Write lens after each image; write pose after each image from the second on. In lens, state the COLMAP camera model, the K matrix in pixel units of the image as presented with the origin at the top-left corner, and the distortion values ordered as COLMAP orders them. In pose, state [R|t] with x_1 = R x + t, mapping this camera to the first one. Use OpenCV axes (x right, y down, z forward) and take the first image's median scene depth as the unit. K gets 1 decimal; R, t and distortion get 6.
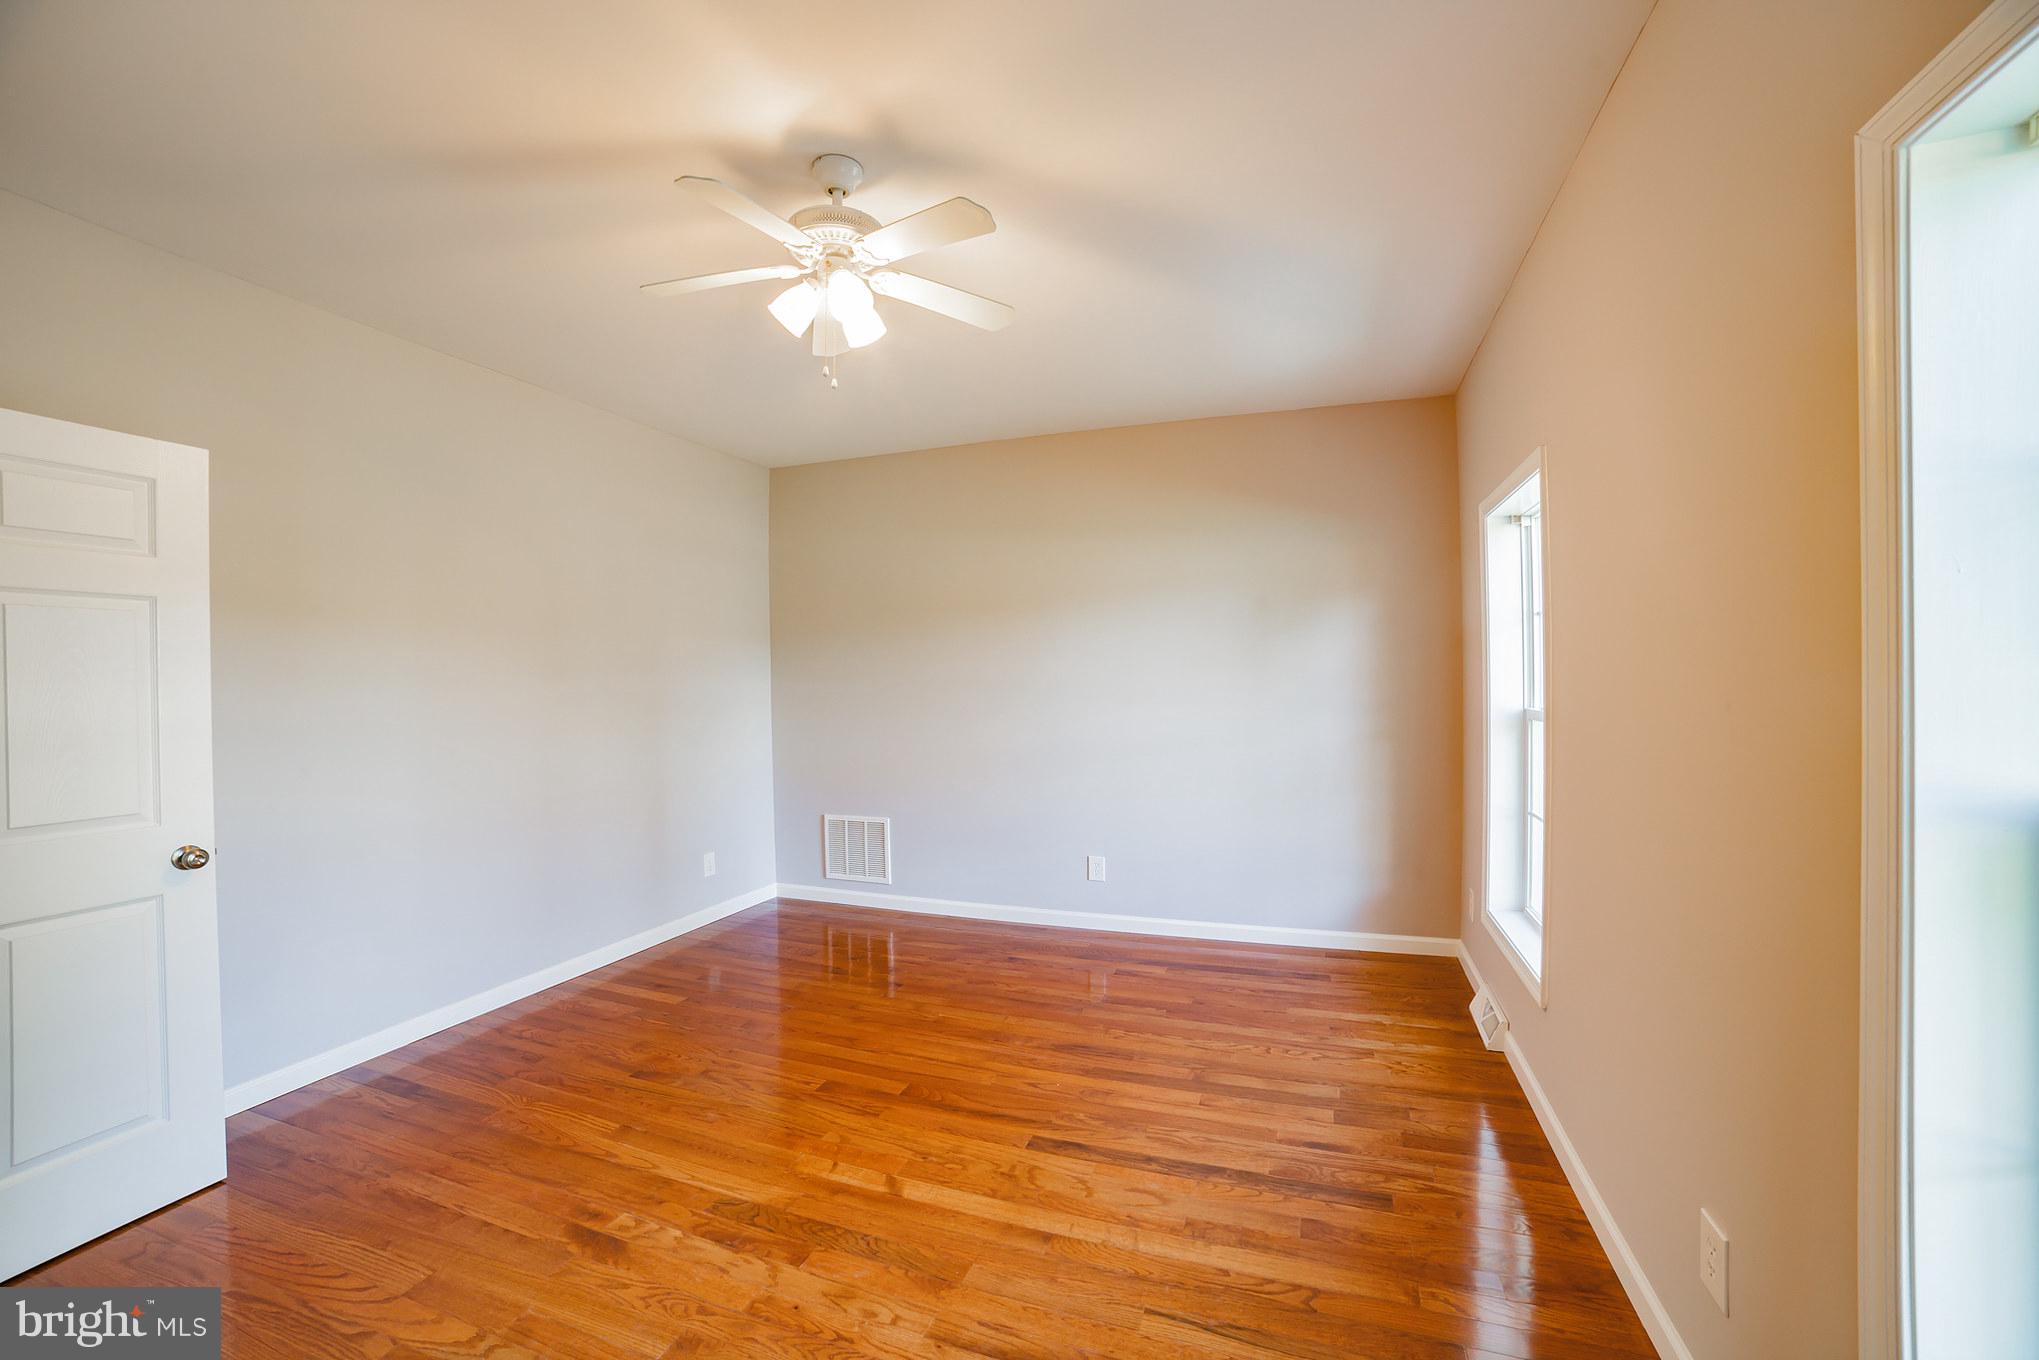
lens RADIAL K [[825.0, 0, 1006.7], [0, 825.0, 678.4], [0, 0, 1]] dist [-0.090791, 0.032958]
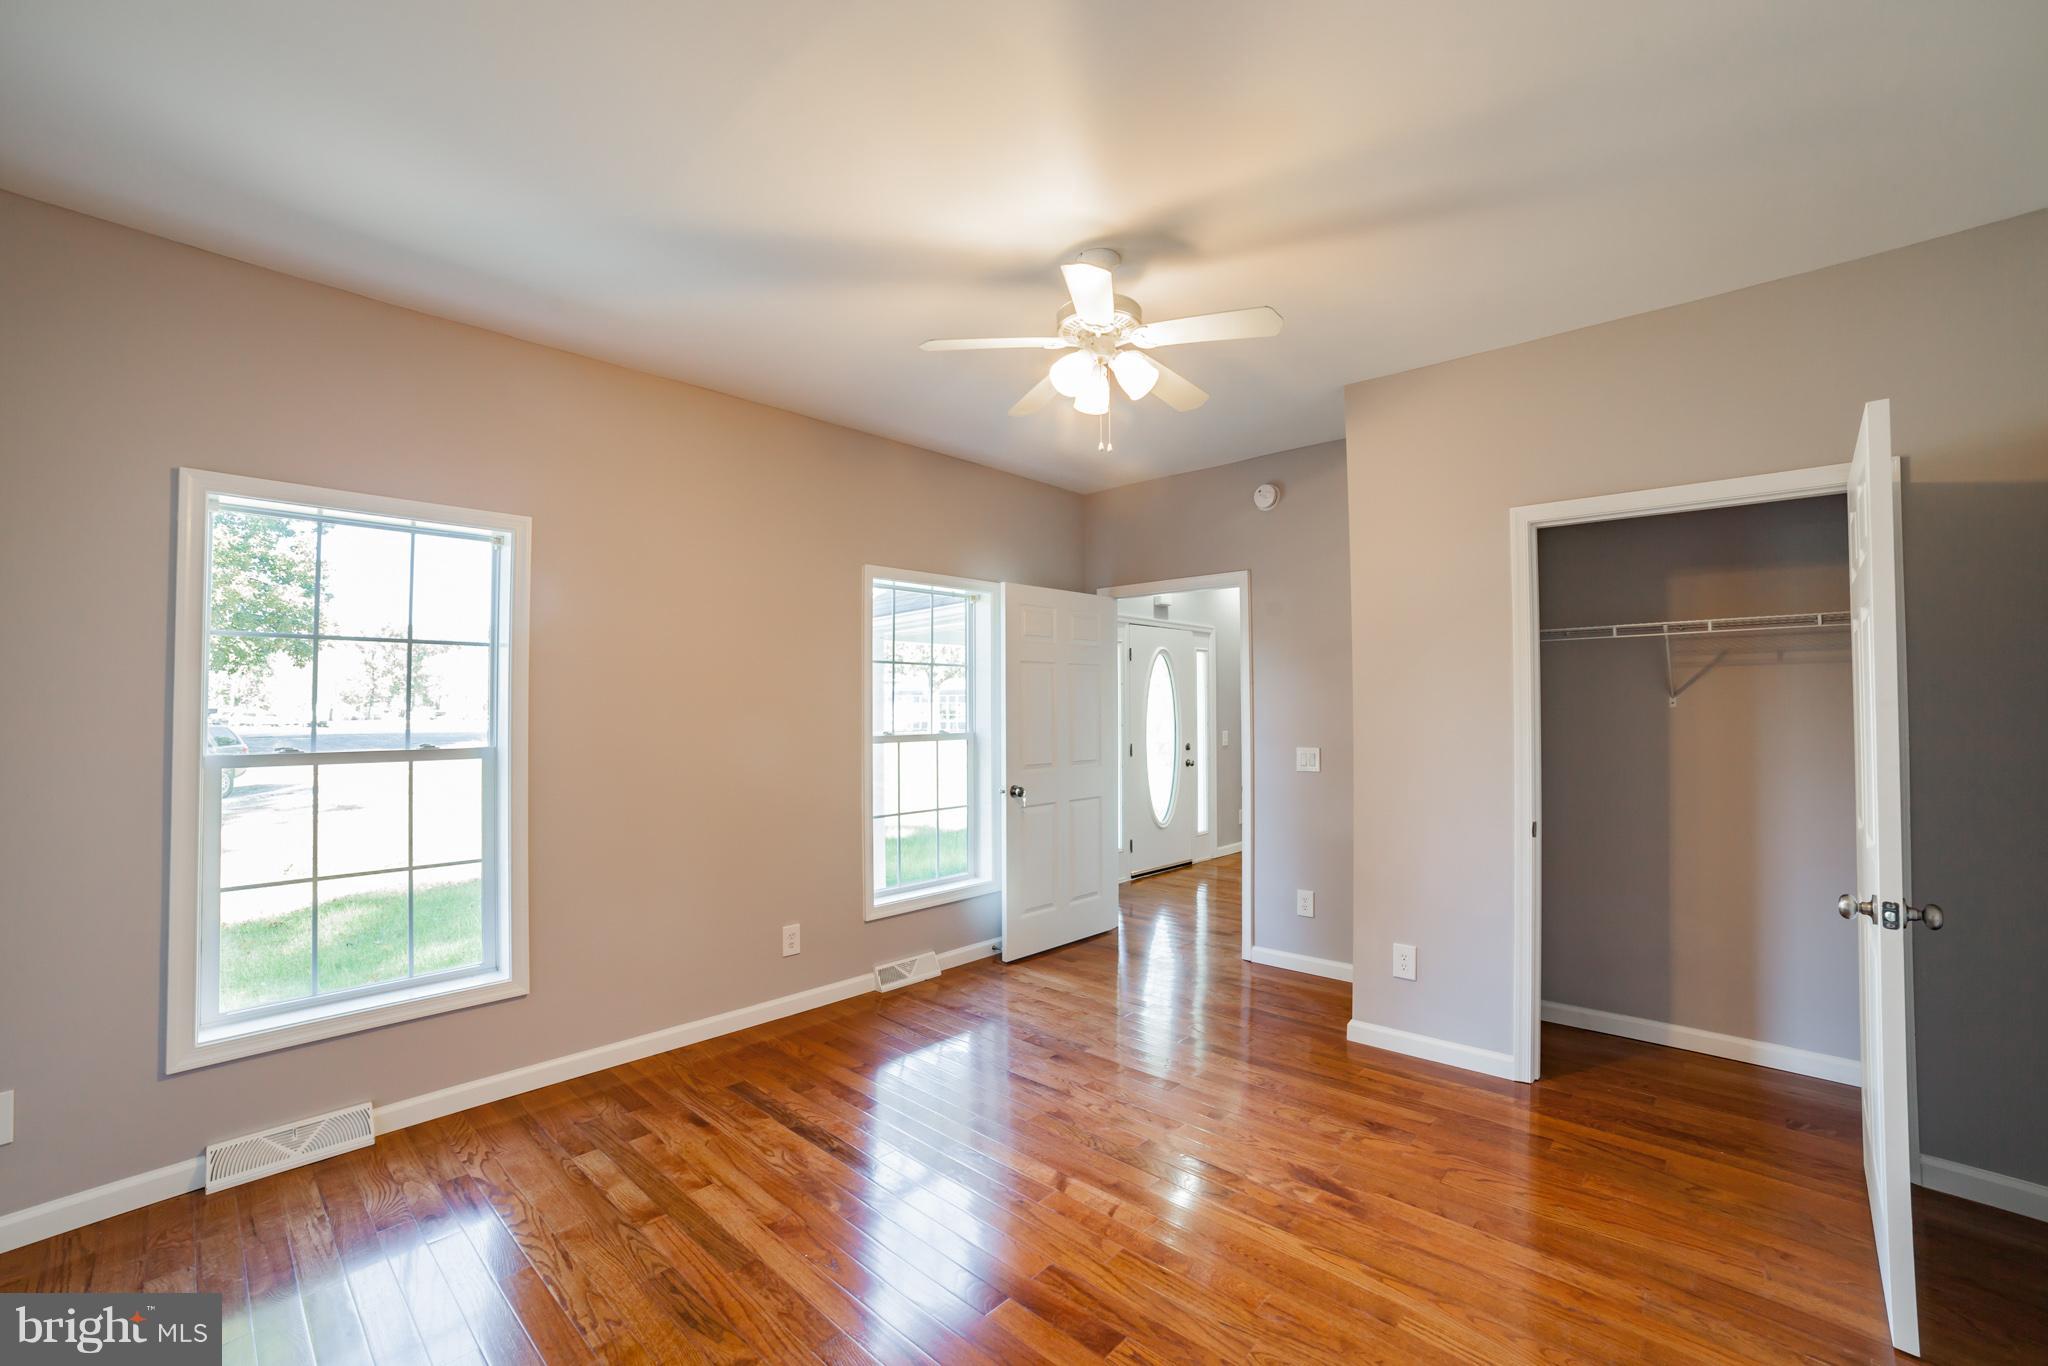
lens RADIAL K [[828.6, 0, 1011.1], [0, 828.6, 681.4], [0, 0, 1]] dist [-0.090791, 0.032958]
pose [[-0.920414, 0.030333, 0.389767, -0.498276], [0.018800, 0.999266, -0.033370, 0.001391], [-0.390493, -0.023386, -0.920309, 1.948170]]
